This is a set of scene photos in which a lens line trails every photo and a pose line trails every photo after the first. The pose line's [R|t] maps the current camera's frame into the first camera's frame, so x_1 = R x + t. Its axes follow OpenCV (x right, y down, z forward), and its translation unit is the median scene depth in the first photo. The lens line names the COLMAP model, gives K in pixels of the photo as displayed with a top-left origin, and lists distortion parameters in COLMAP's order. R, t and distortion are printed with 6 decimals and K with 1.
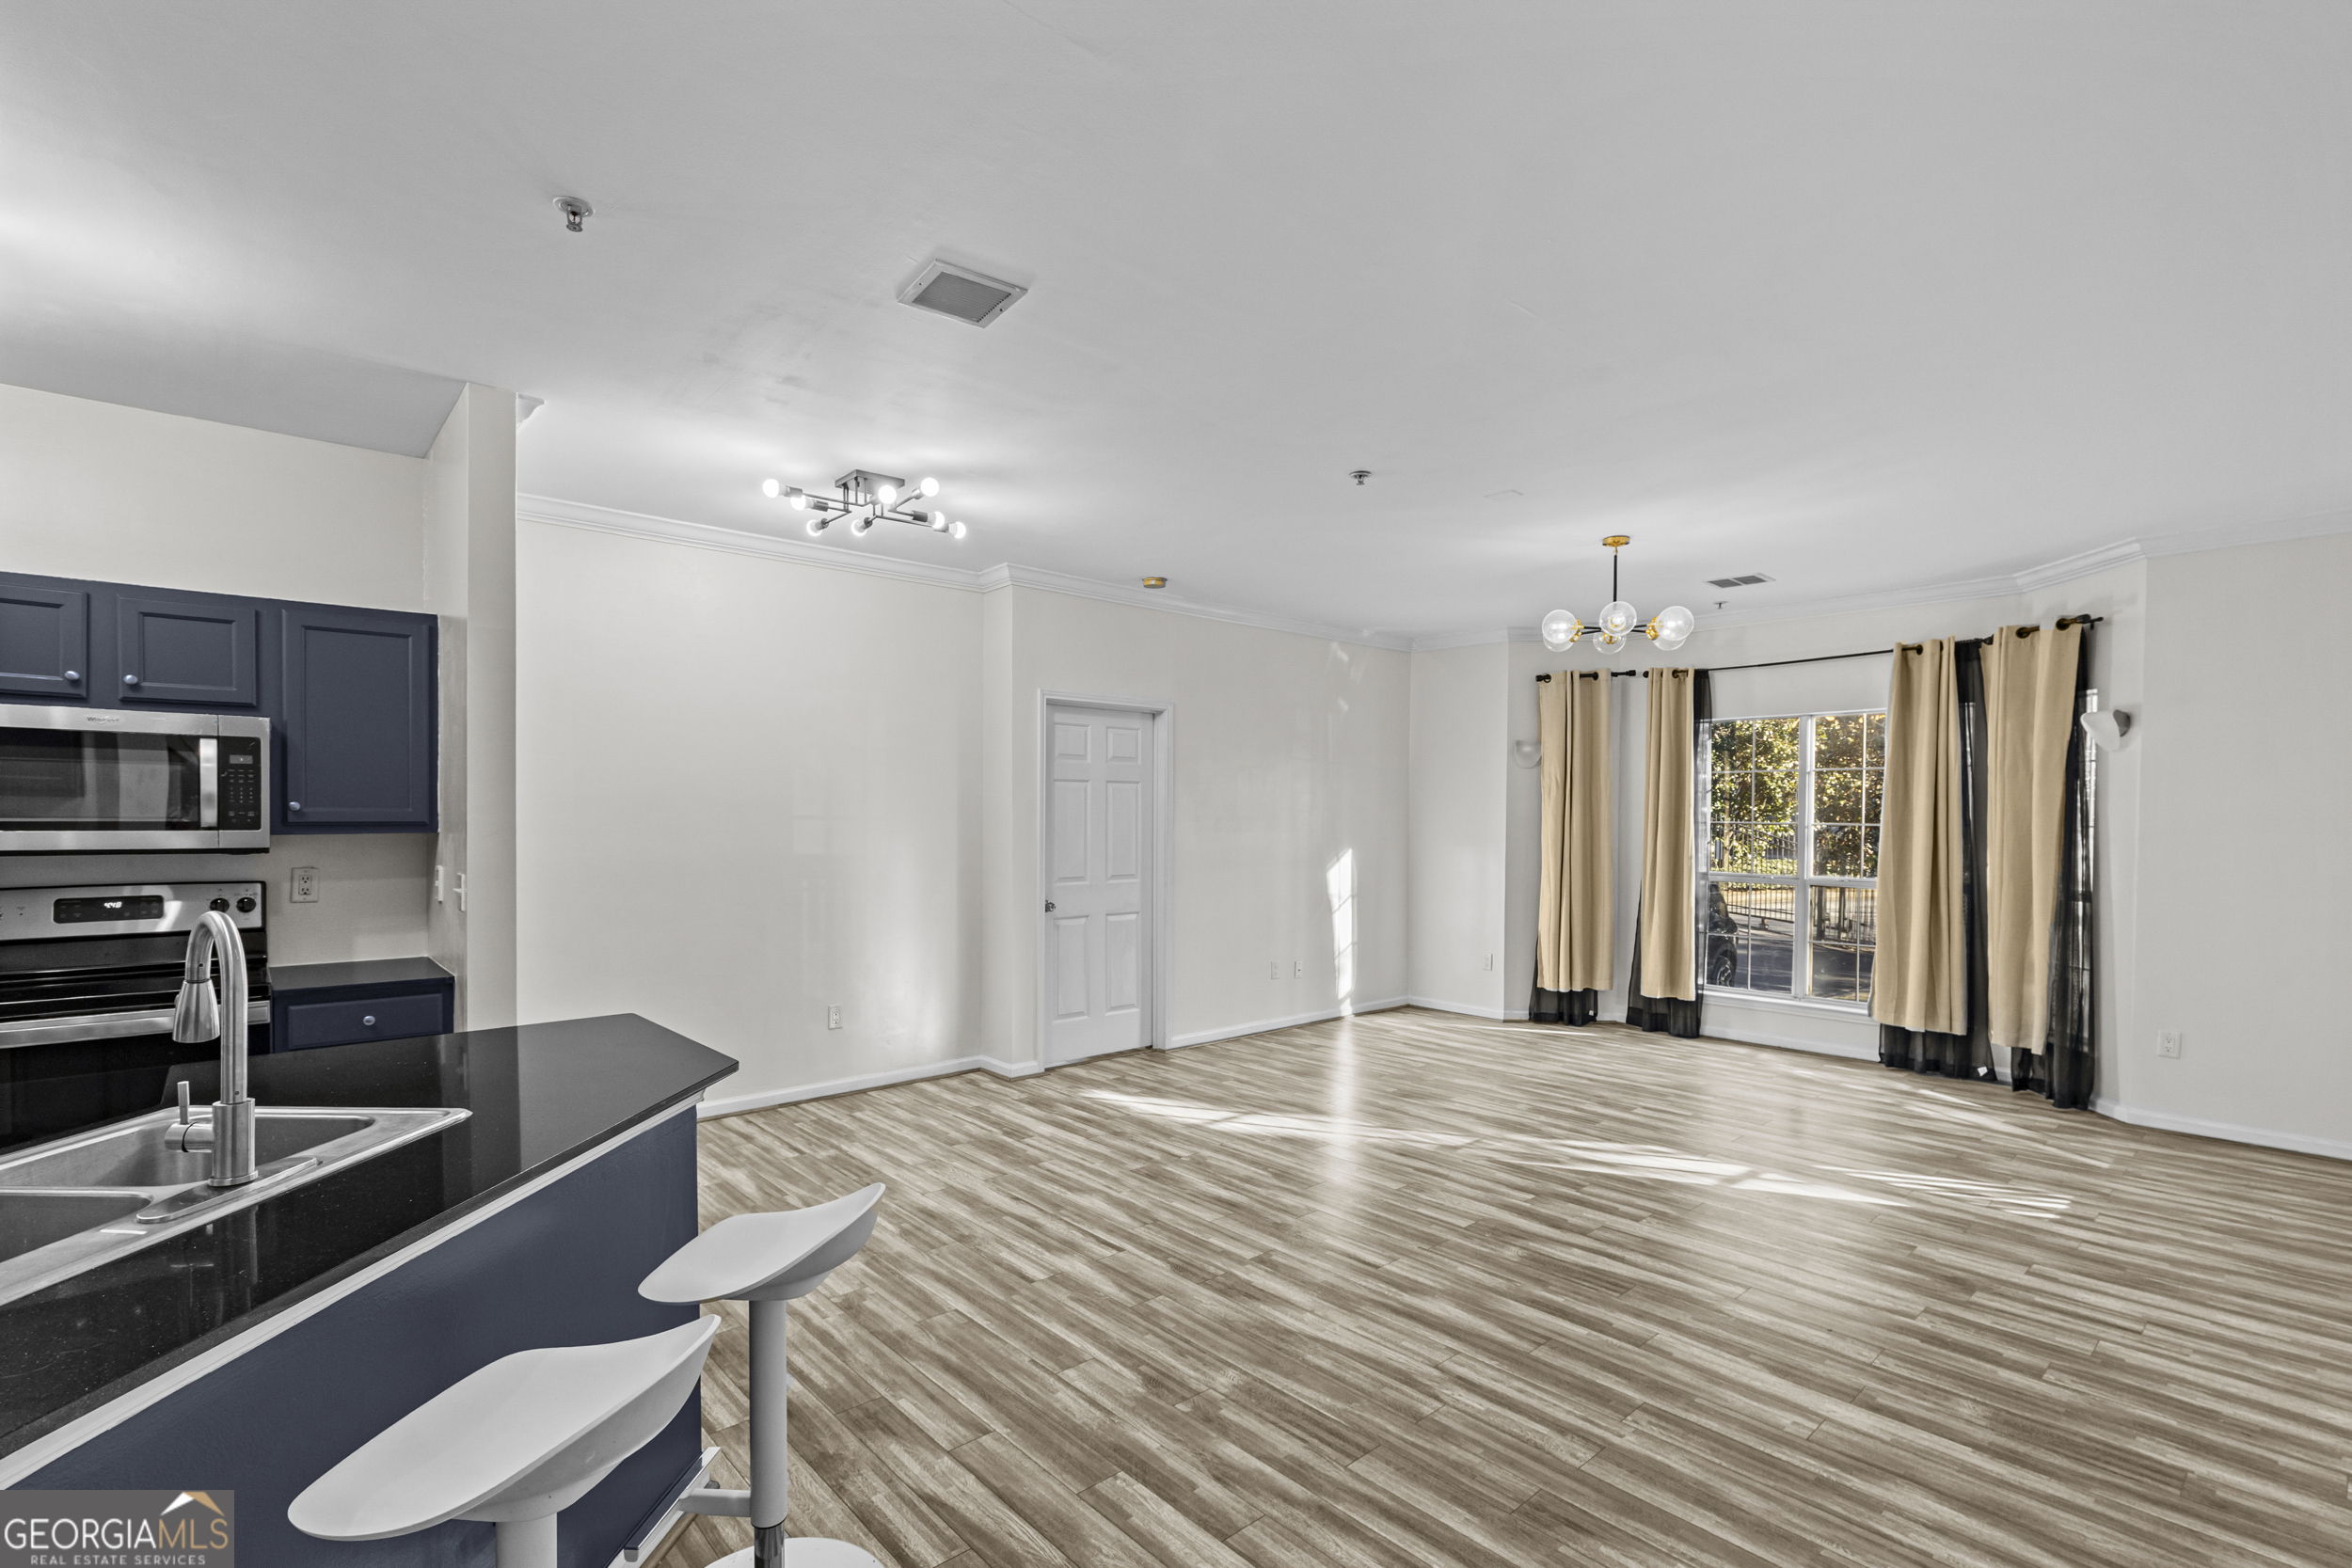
lens RADIAL K [[1071.3, 0, 1175.8], [0, 1071.3, 819.8], [0, 0, 1]] dist [0.005261, -0.001086]
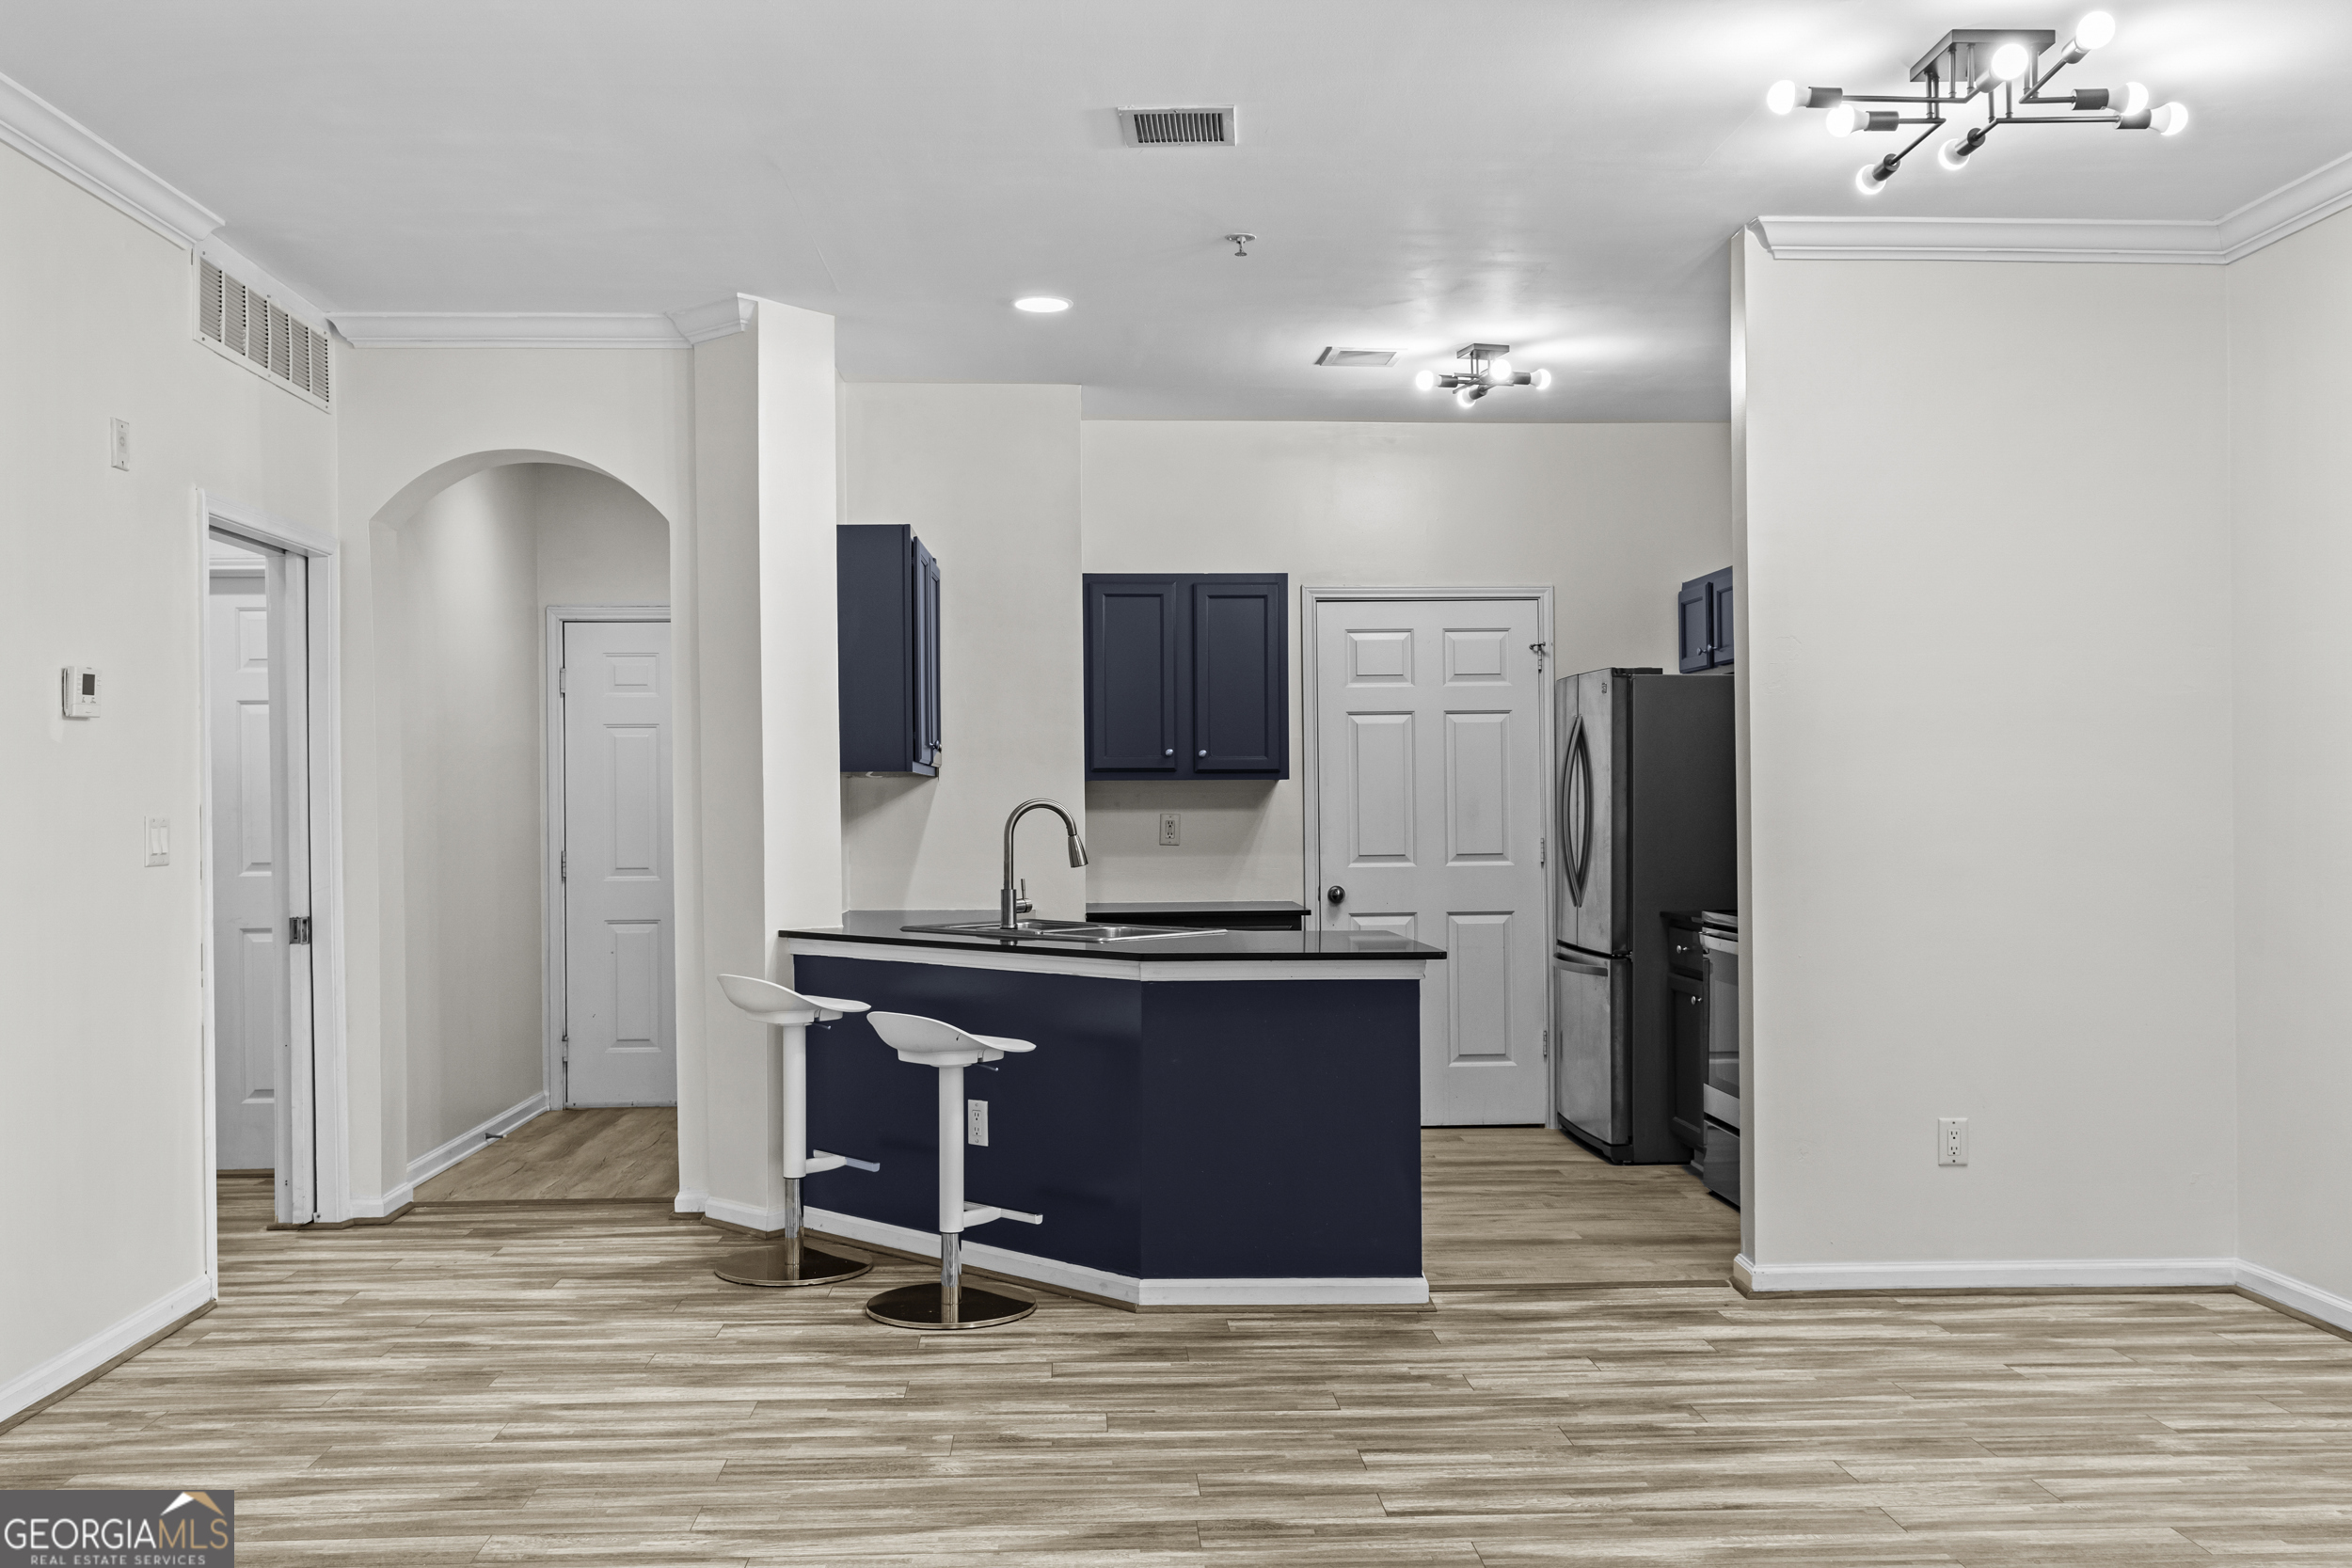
lens RADIAL K [[1986.9, 0, 1167.0], [0, 1986.9, 790.8], [0, 0, 1]] dist [0.002693, 0.003786]
pose [[-0.631086, -0.006291, -0.775687, 0.664643], [-0.001646, 0.999976, -0.006771, 0.034777], [0.775711, -0.002997, -0.631081, 1.279459]]
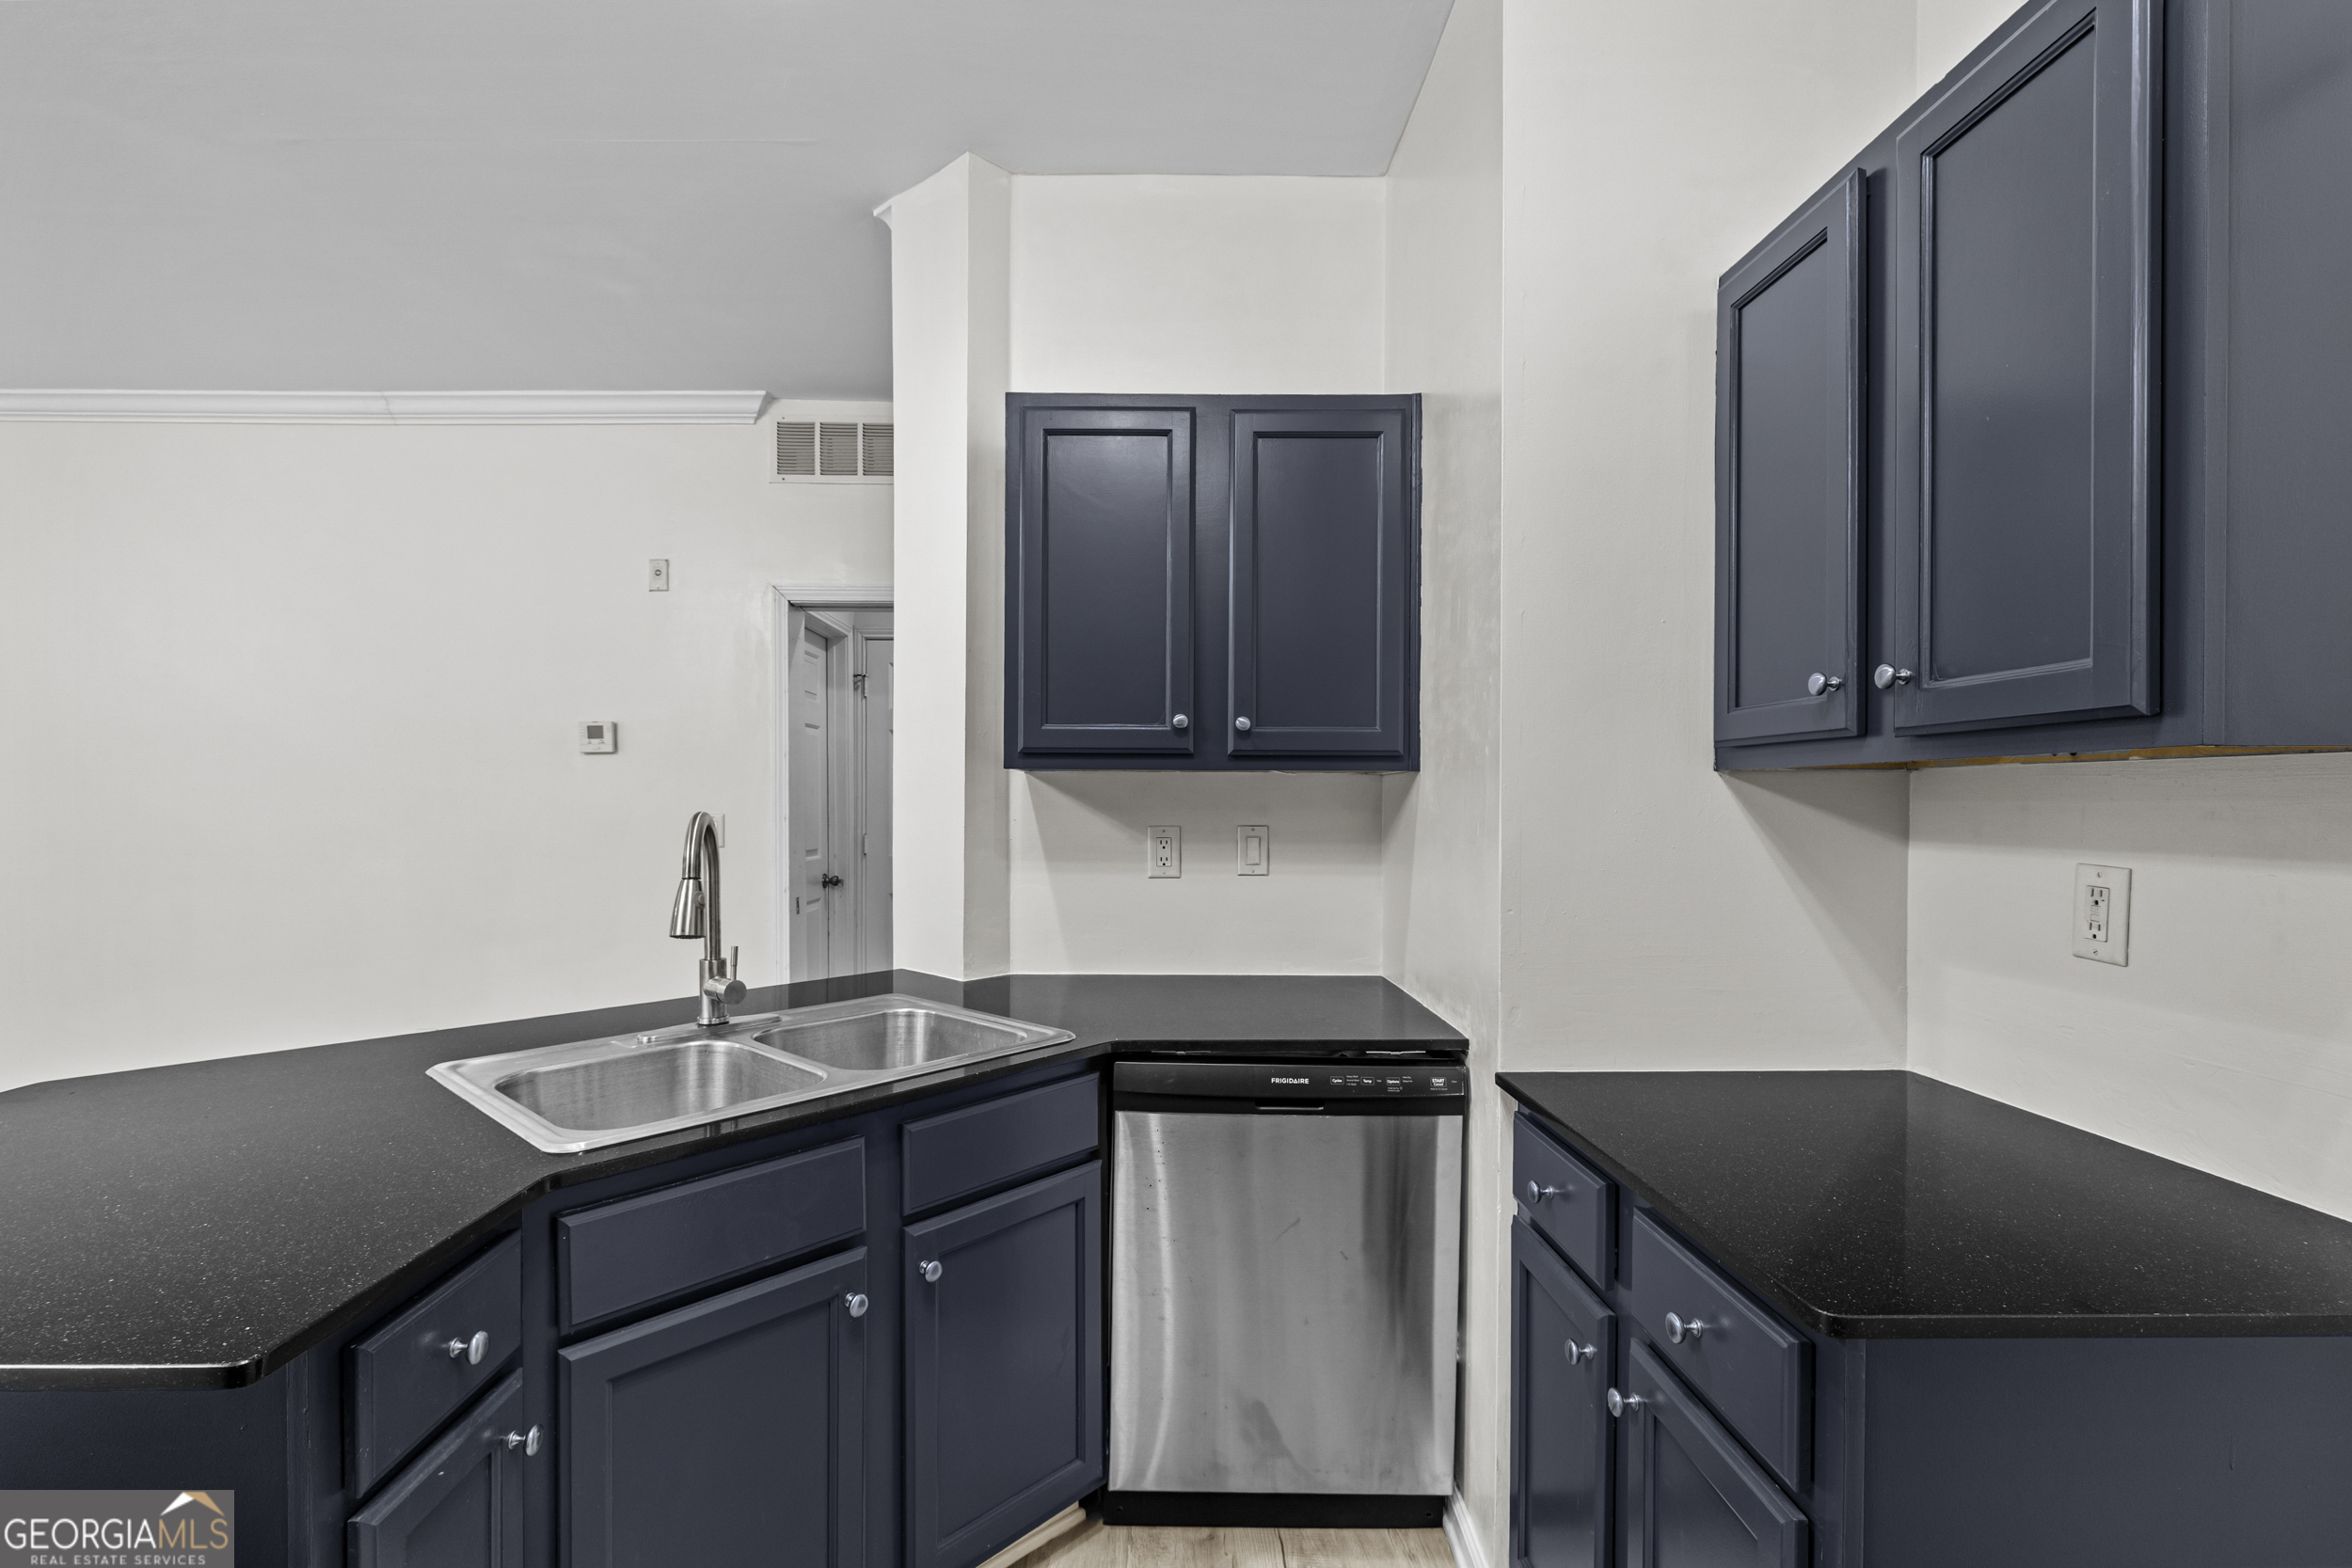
lens RADIAL K [[1071.3, 0, 1168.3], [0, 1071.3, 801.3], [0, 0, 1]] dist [0.005261, -0.001086]
pose [[-0.754659, -0.006970, 0.656080, -0.746710], [-0.004220, 0.999974, 0.005769, 0.024157], [-0.656104, 0.001585, -0.754669, 0.552854]]
